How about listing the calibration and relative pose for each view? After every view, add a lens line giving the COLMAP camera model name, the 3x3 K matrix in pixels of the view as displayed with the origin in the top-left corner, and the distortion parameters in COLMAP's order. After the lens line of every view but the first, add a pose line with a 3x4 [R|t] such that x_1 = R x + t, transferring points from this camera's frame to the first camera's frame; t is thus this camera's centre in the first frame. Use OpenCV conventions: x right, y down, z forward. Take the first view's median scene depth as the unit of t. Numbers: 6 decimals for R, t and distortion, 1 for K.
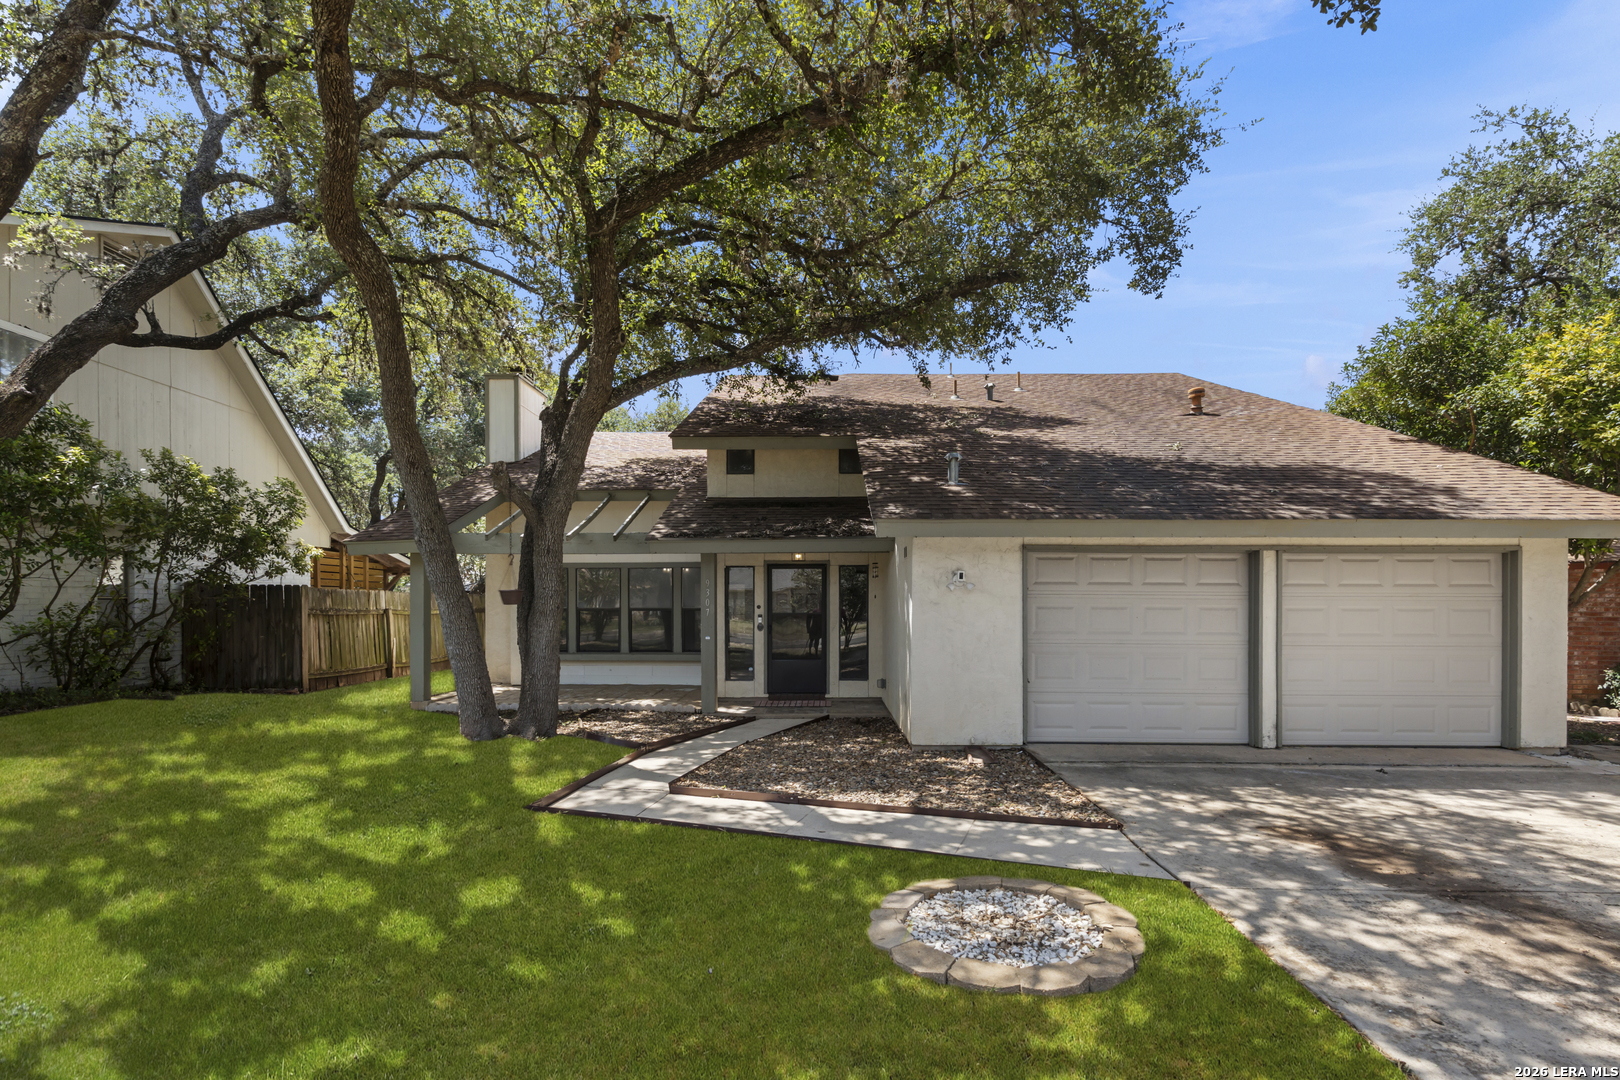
lens RADIAL K [[748.6, 0, 809.1], [0, 748.6, 557.3], [0, 0, 1]] dist [-0.002647, 0.000080]
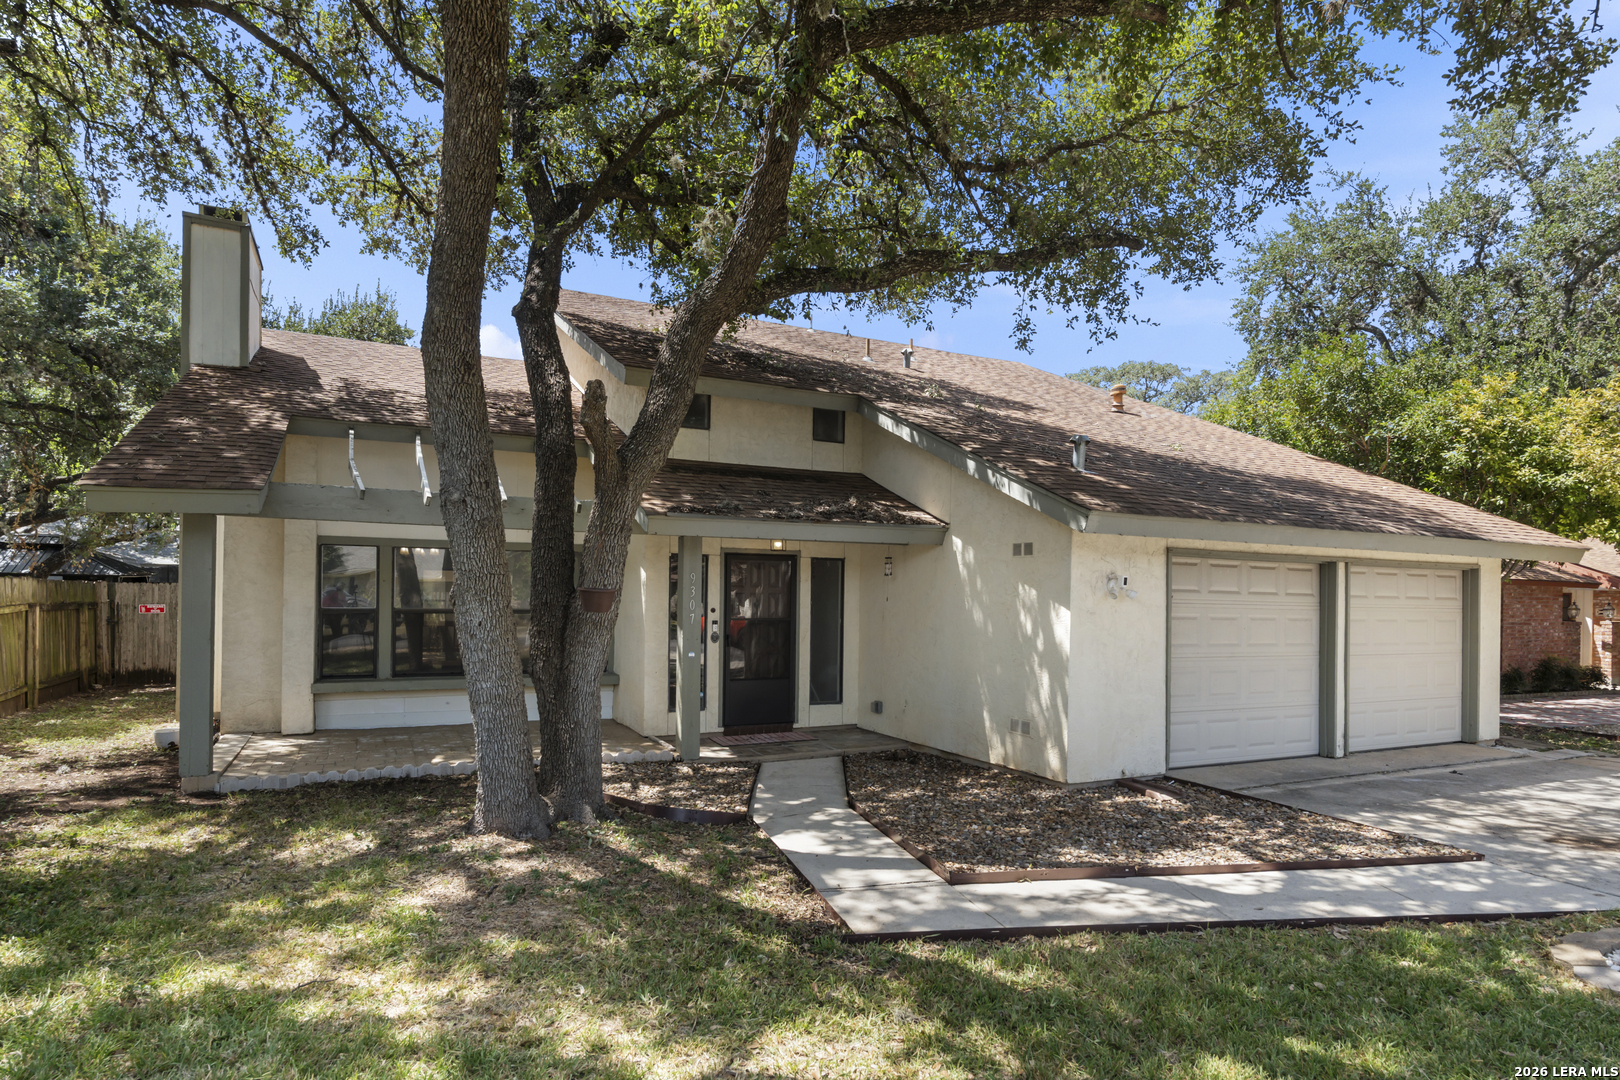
lens RADIAL K [[886.9, 0, 810.0], [0, 886.9, 551.2], [0, 0, 1]] dist [-0.001262, -0.000227]
pose [[0.887659, 0.035558, 0.459126, -0.600266], [-0.040849, 0.999164, 0.001594, 0.003745], [-0.458686, -0.020170, 0.888370, 0.277047]]
